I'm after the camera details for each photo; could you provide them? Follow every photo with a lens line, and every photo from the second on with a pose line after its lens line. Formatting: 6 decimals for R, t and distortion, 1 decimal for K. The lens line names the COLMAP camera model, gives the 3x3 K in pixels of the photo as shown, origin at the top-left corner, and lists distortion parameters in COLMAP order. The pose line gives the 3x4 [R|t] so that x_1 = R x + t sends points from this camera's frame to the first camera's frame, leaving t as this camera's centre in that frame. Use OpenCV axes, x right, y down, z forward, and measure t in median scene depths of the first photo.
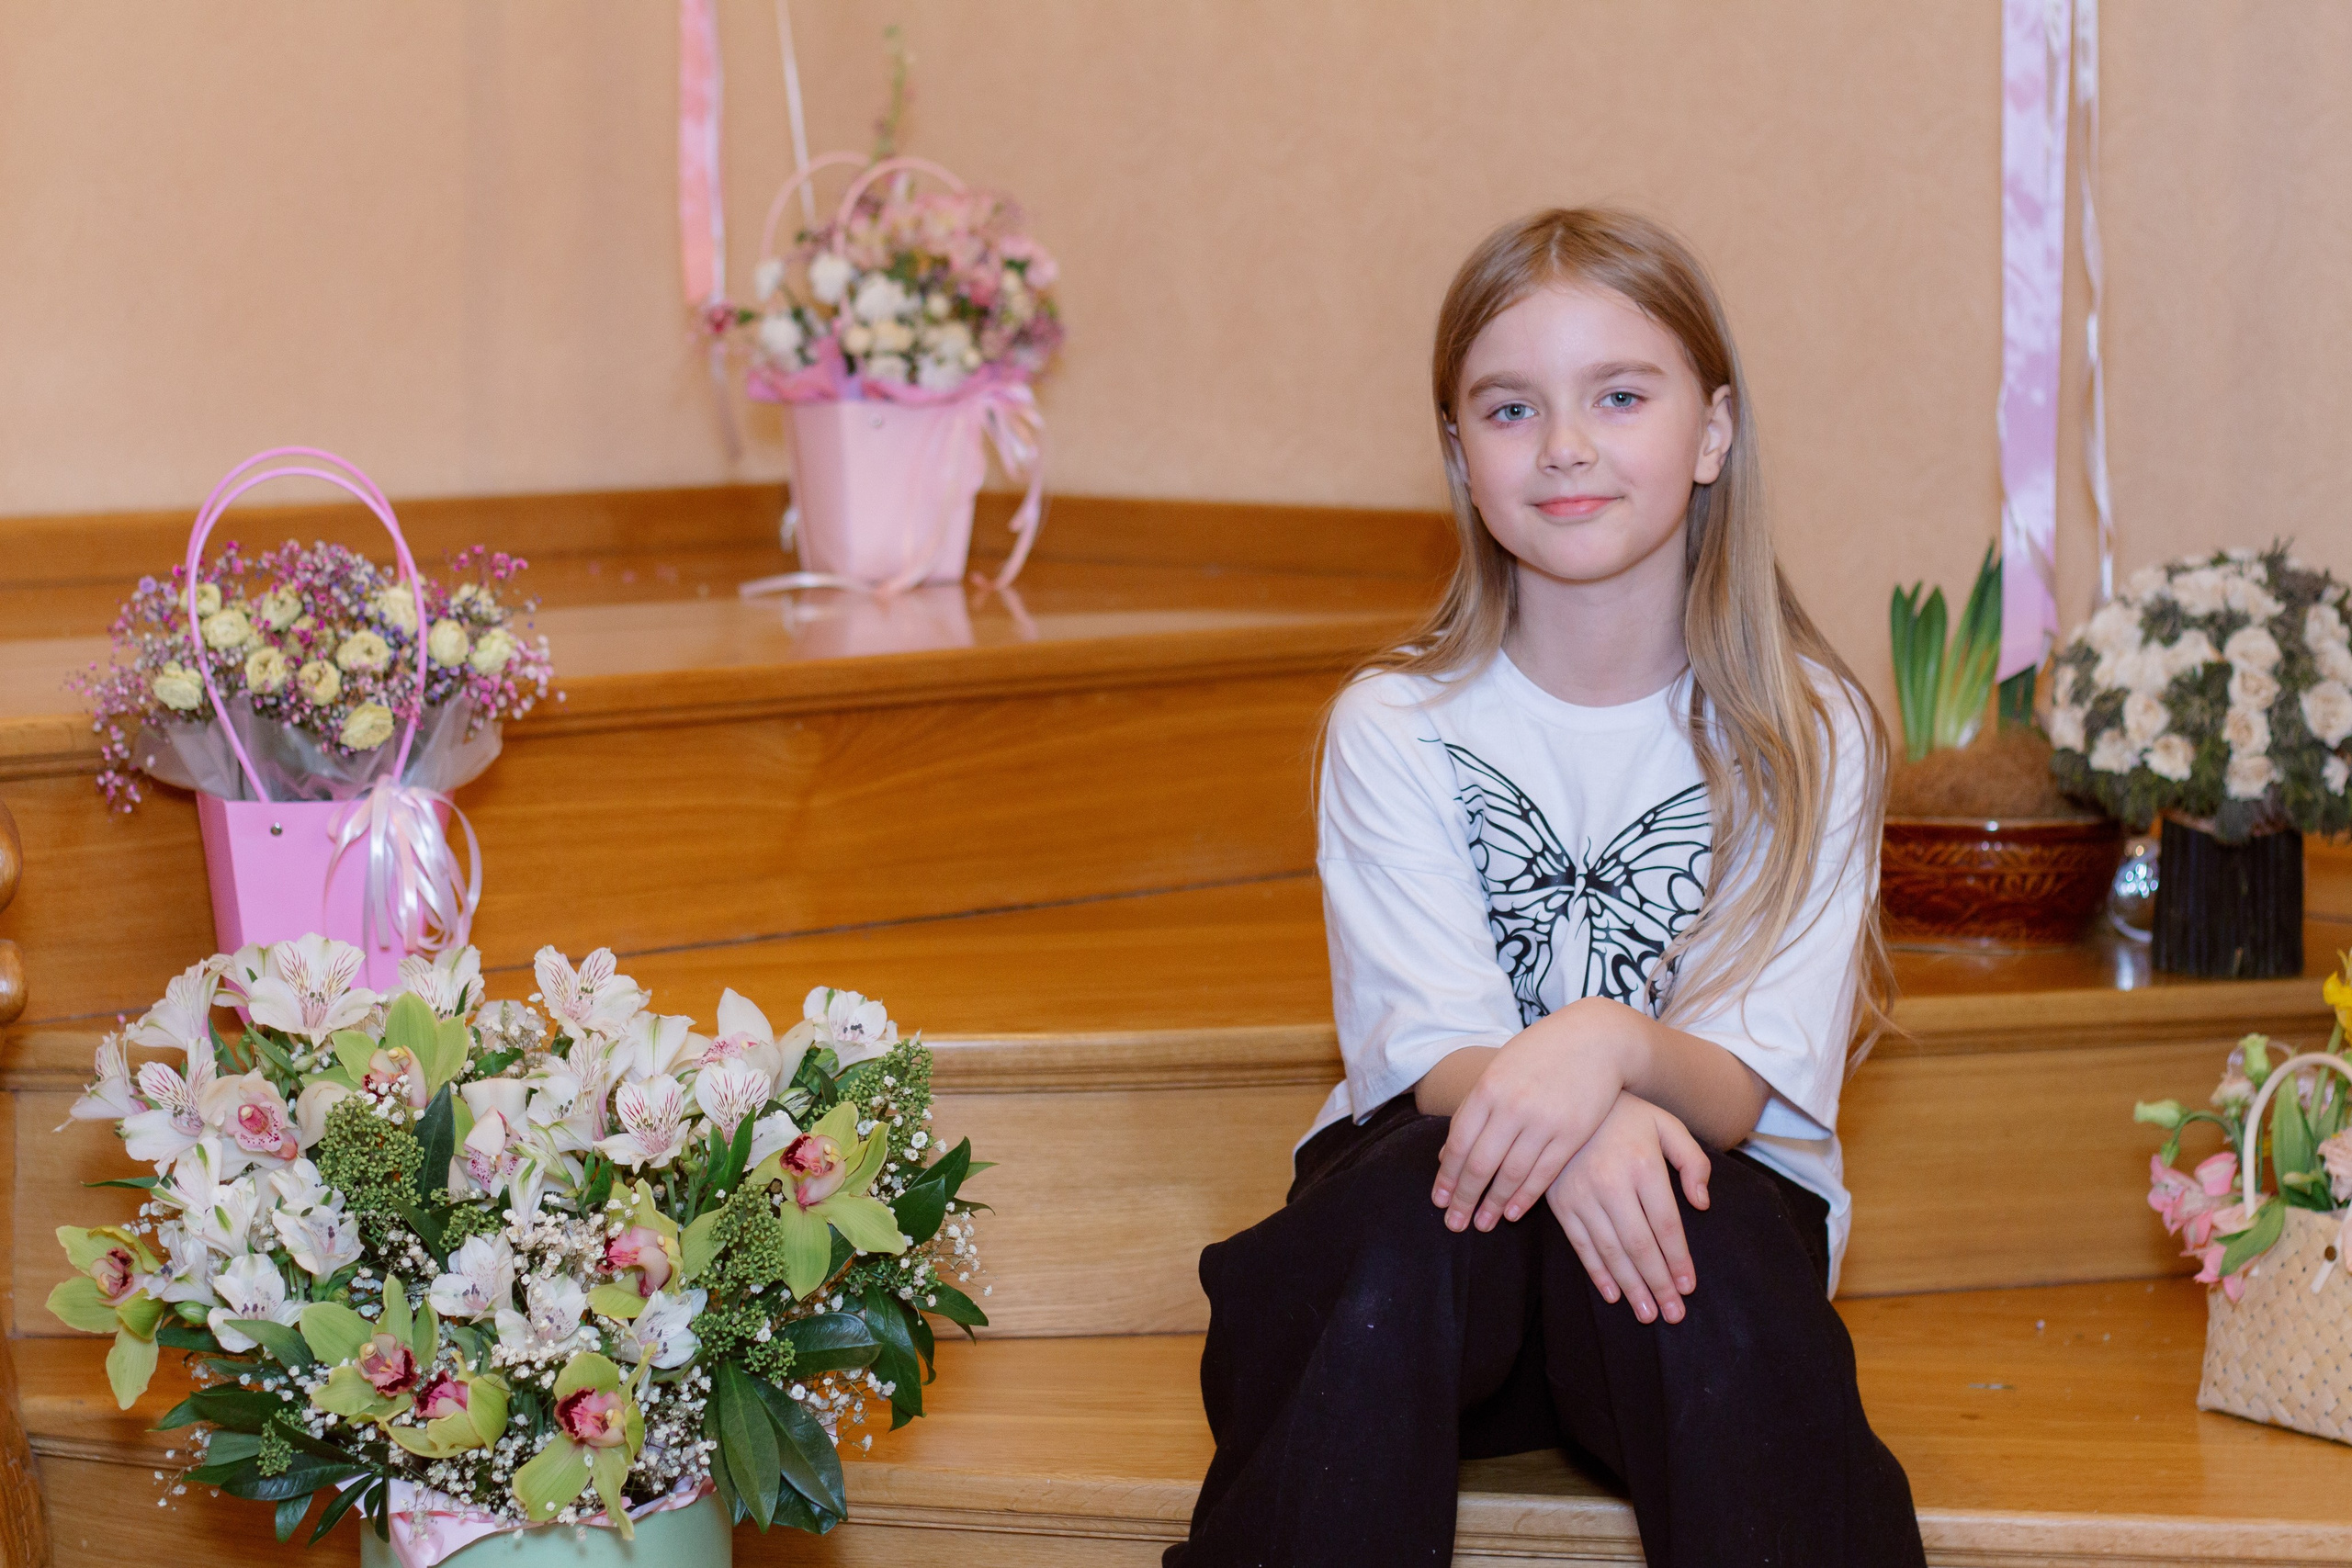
lens RADIAL K [[5639.6, 0, 1176.0], [0, 5639.6, 784.0], [0, 0, 1]] dist [0.080457, -0.190793]
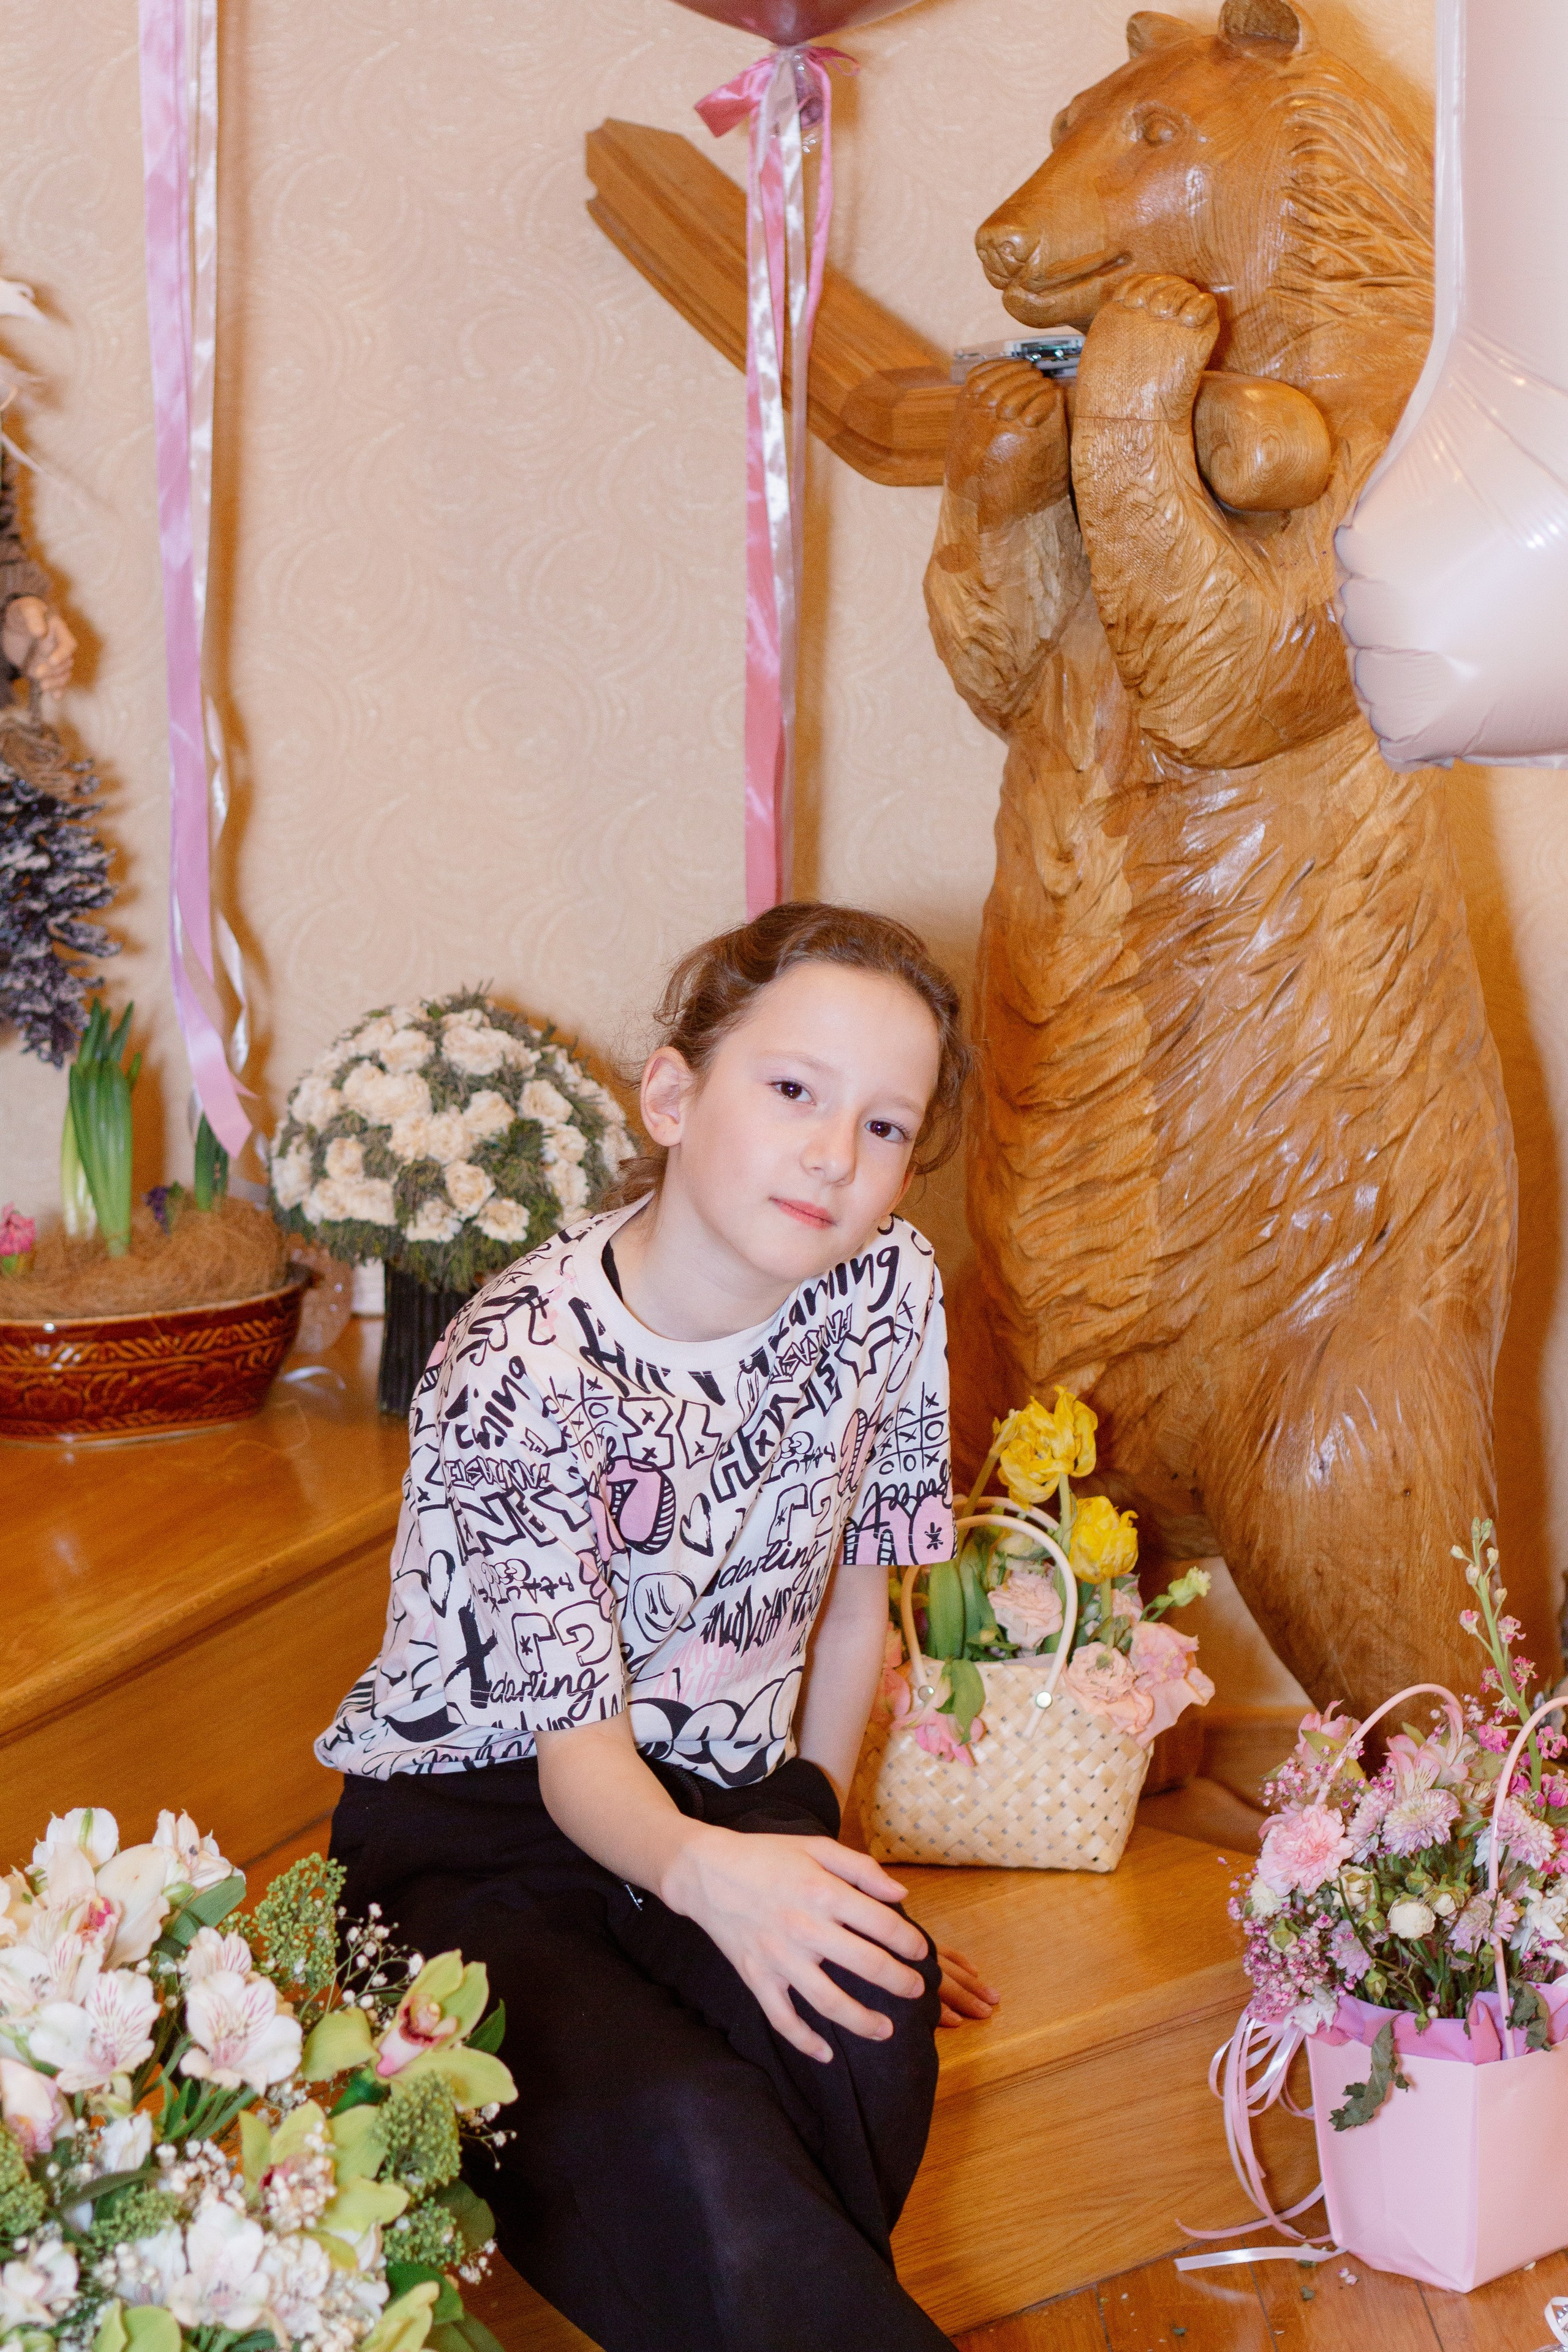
lens RADIAL K [[5640.2, 0, 784.0], [0, 5640.2, 1176.0], [0, 0, 1]] dist [0.080457, -0.190793]
pose [[0.646657, -0.154113, 0.747050, -0.576605], [0.078382, 0.987618, 0.135893, -0.155029], [-0.758743, -0.029320, 0.650730, 0.329919]]
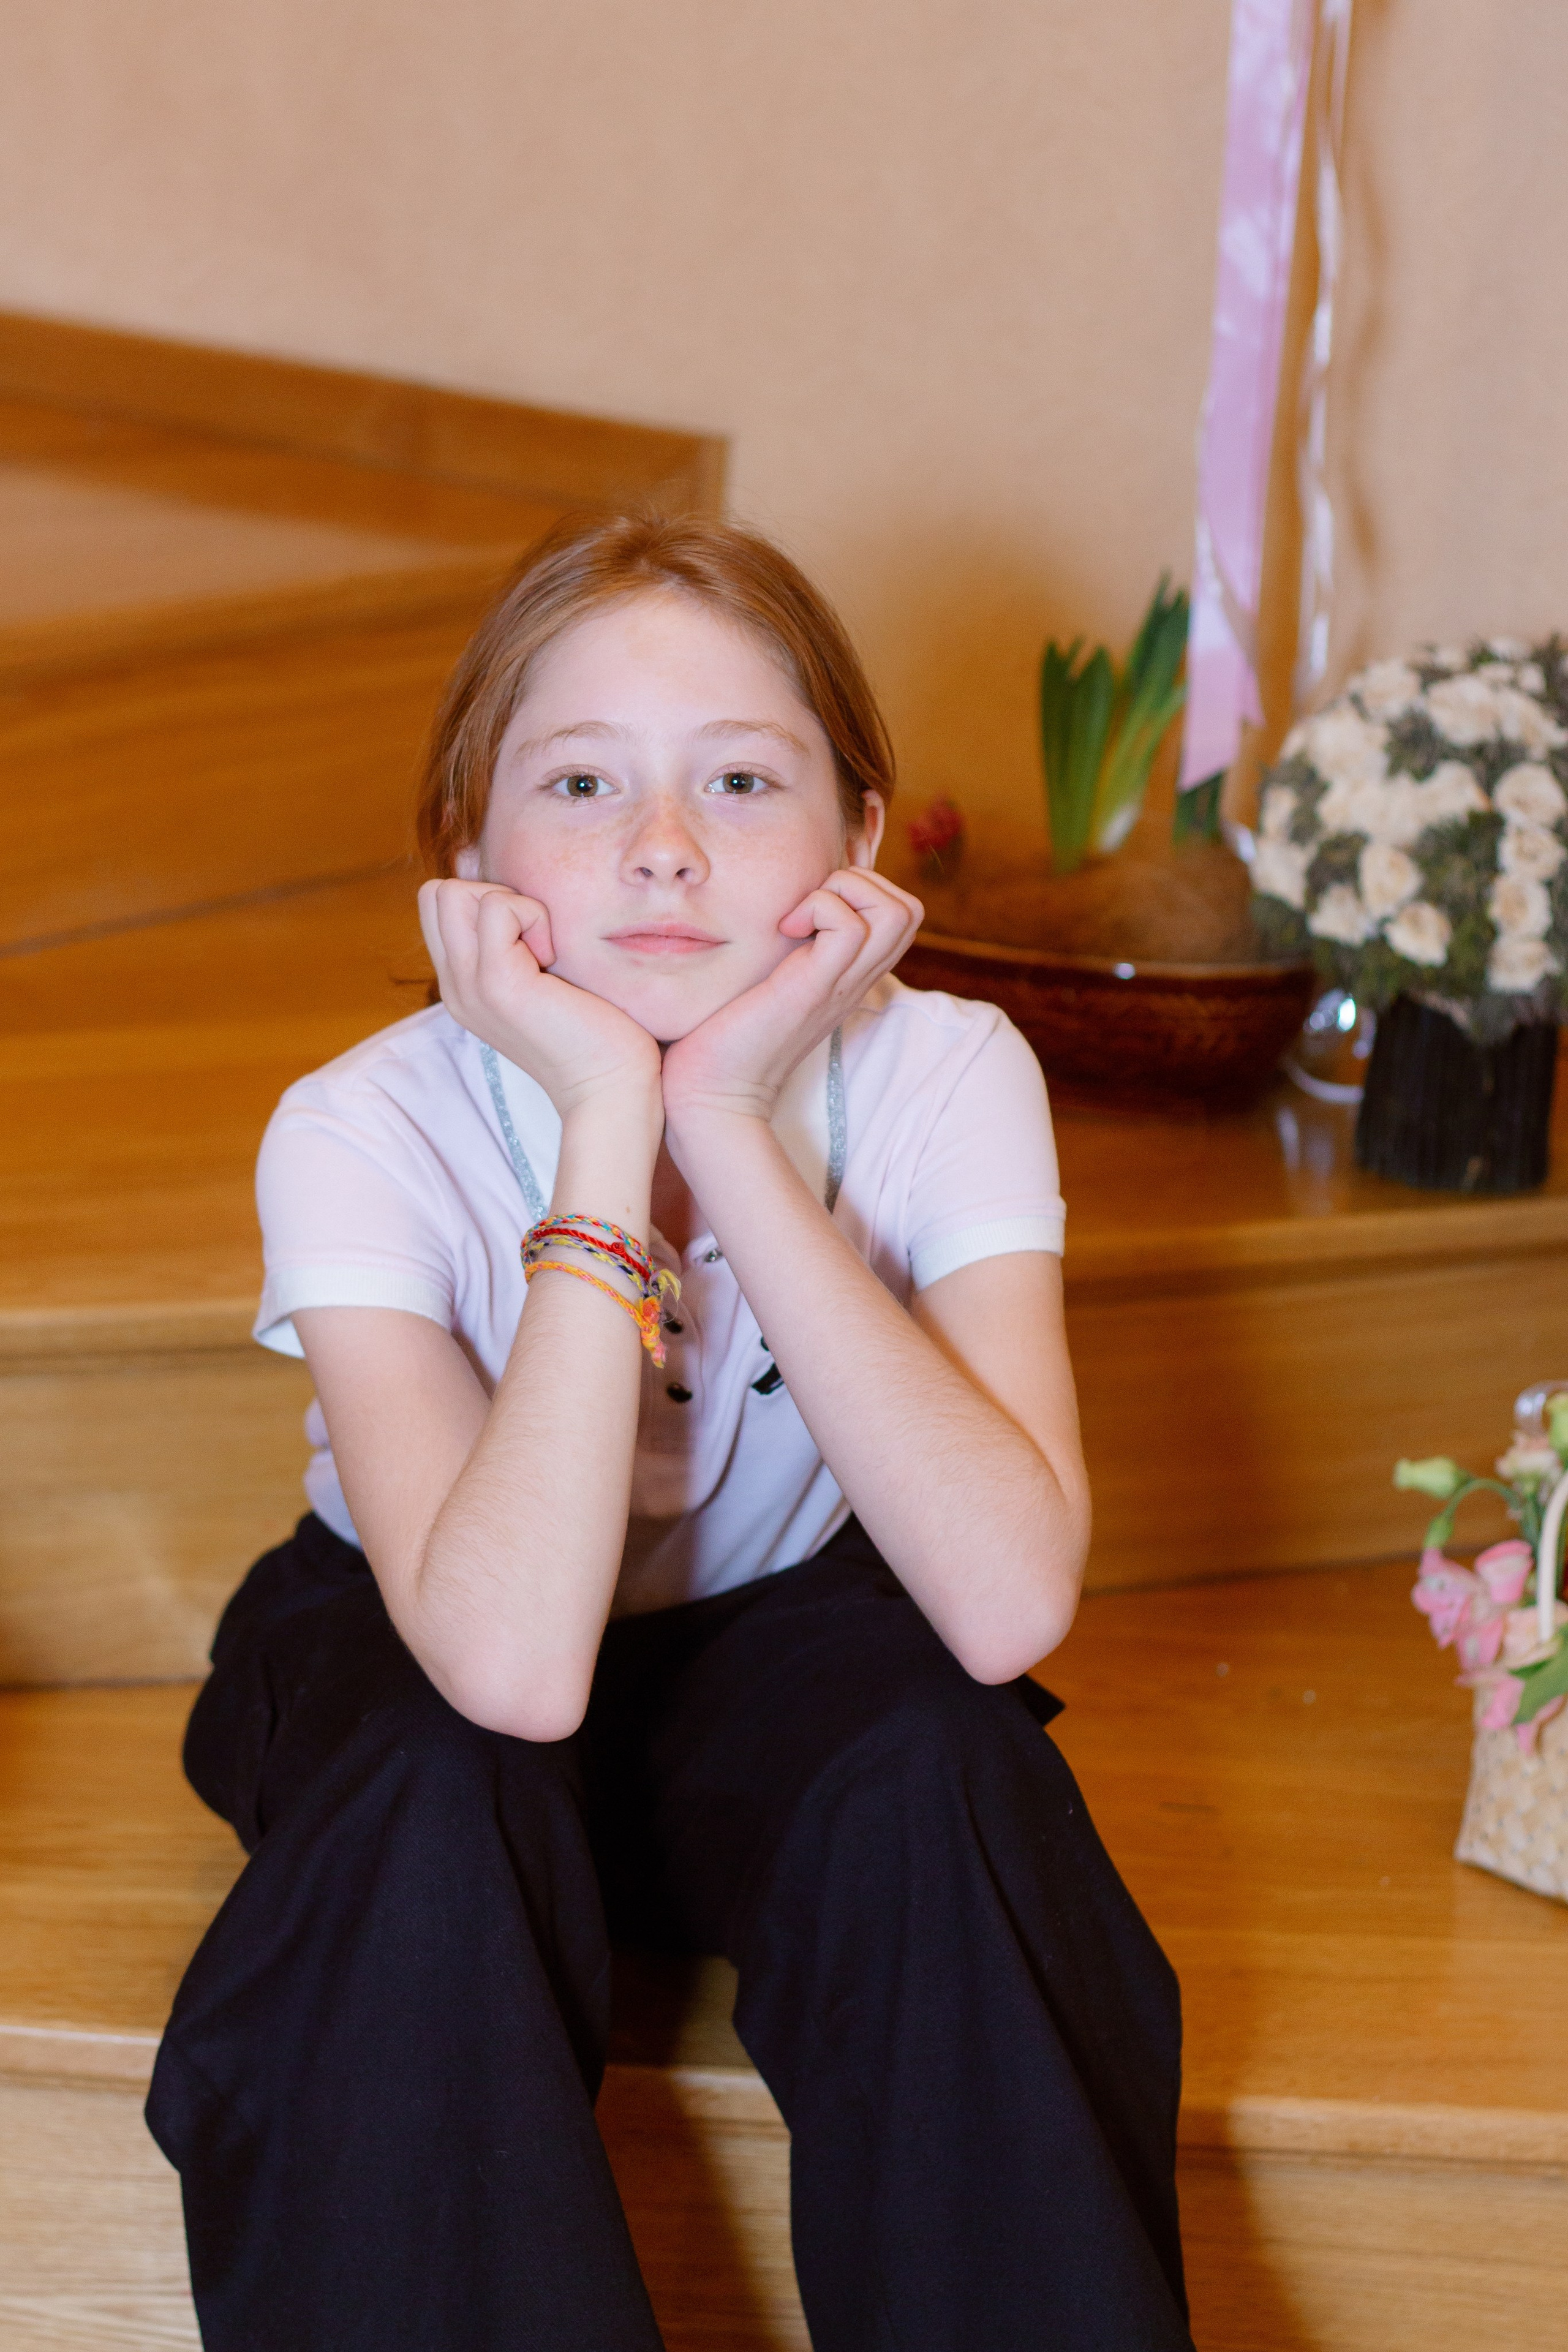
lens RADIAL K [[5927.6, 0, 784.0], [0, 5927.6, 1176.0], [0, 0, 1]] dist [0.054647, 0.178664]
pose [[0.986134, 0.020465, 0.164684, -0.045040], [-0.049450, 0.983523, 0.173887, -0.115945], [-0.158412, -0.179620, 0.970898, 0.236829]]
